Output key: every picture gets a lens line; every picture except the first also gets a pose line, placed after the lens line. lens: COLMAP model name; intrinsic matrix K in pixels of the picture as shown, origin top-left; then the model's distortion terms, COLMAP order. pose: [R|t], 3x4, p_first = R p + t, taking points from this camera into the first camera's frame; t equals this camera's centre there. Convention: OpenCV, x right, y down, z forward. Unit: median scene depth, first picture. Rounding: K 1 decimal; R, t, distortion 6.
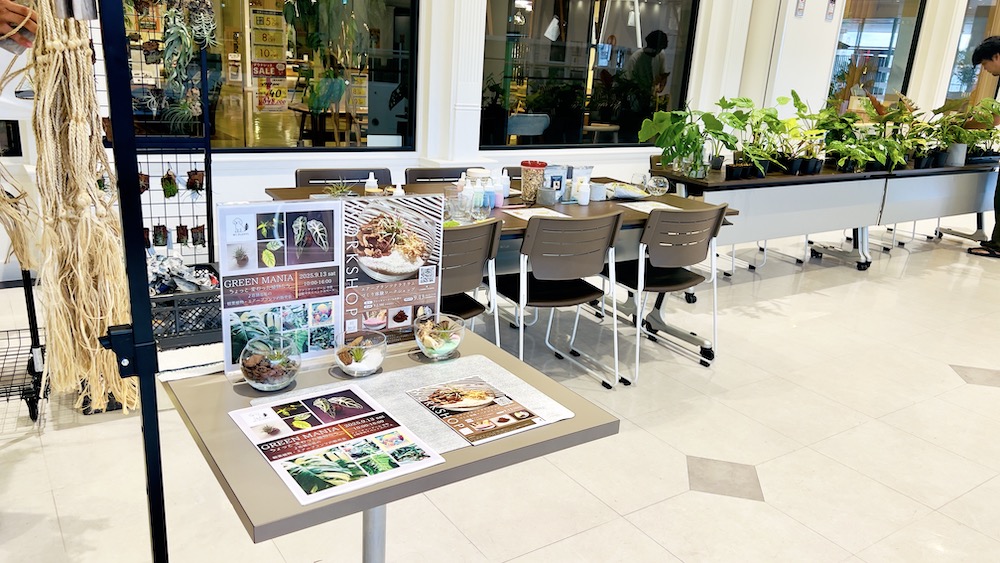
lens RADIAL K [[735.2, 0, 500.0], [0, 735.2, 281.5], [0, 0, 1]] dist [0.029057, -0.001569]
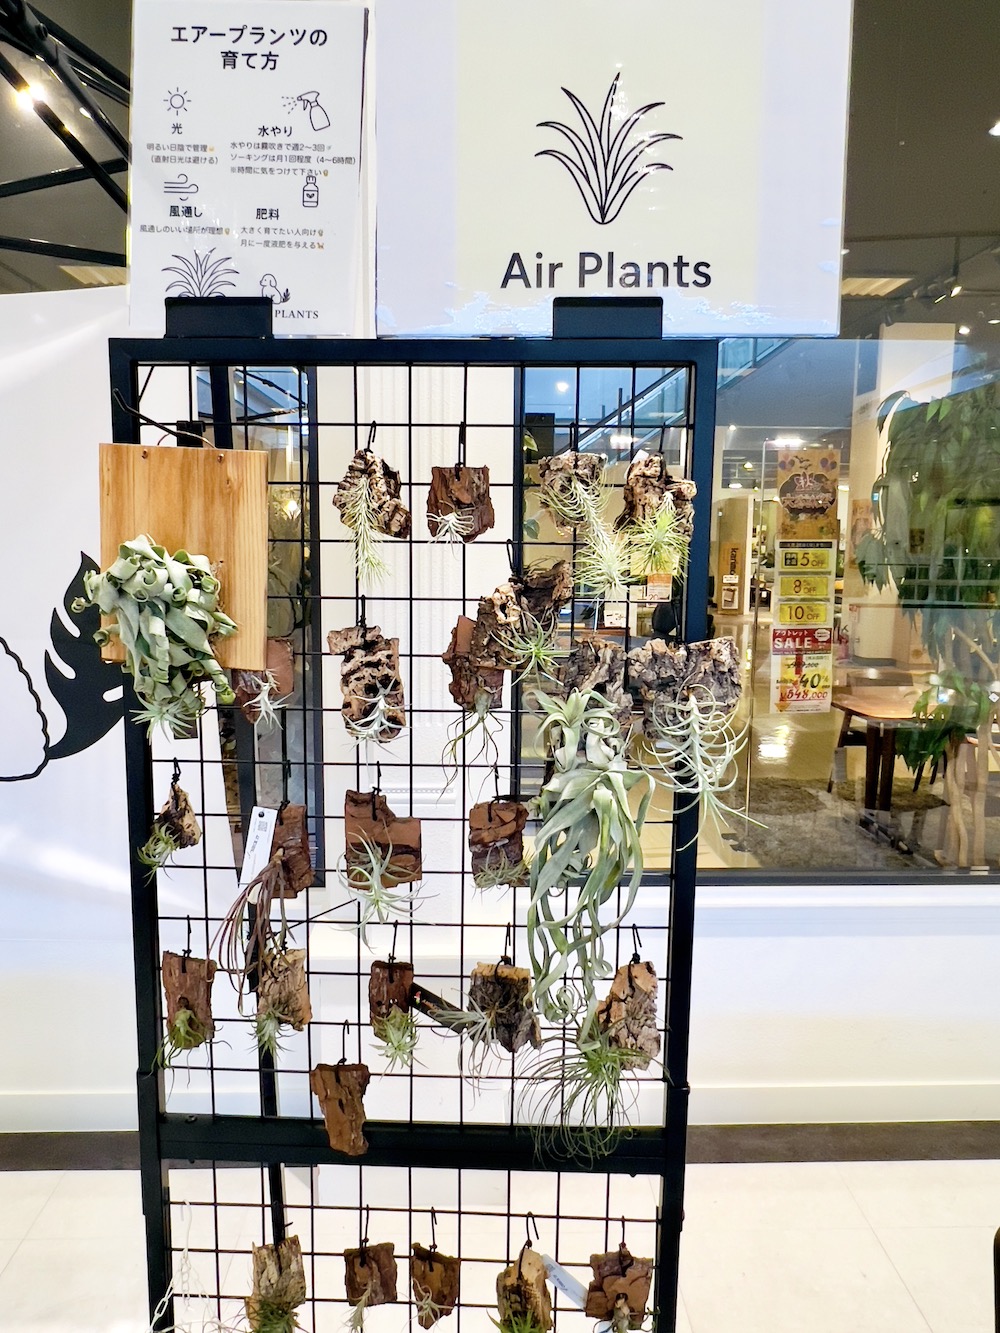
lens RADIAL K [[902.0, 0, 500.0], [0, 902.0, 666.5], [0, 0, 1]] dist [0.001578, 0.000025]
pose [[0.837818, 0.010089, -0.545857, -0.171427], [-0.107111, 0.983436, -0.146224, -0.186824], [0.535340, 0.180976, 0.825021, 0.420103]]
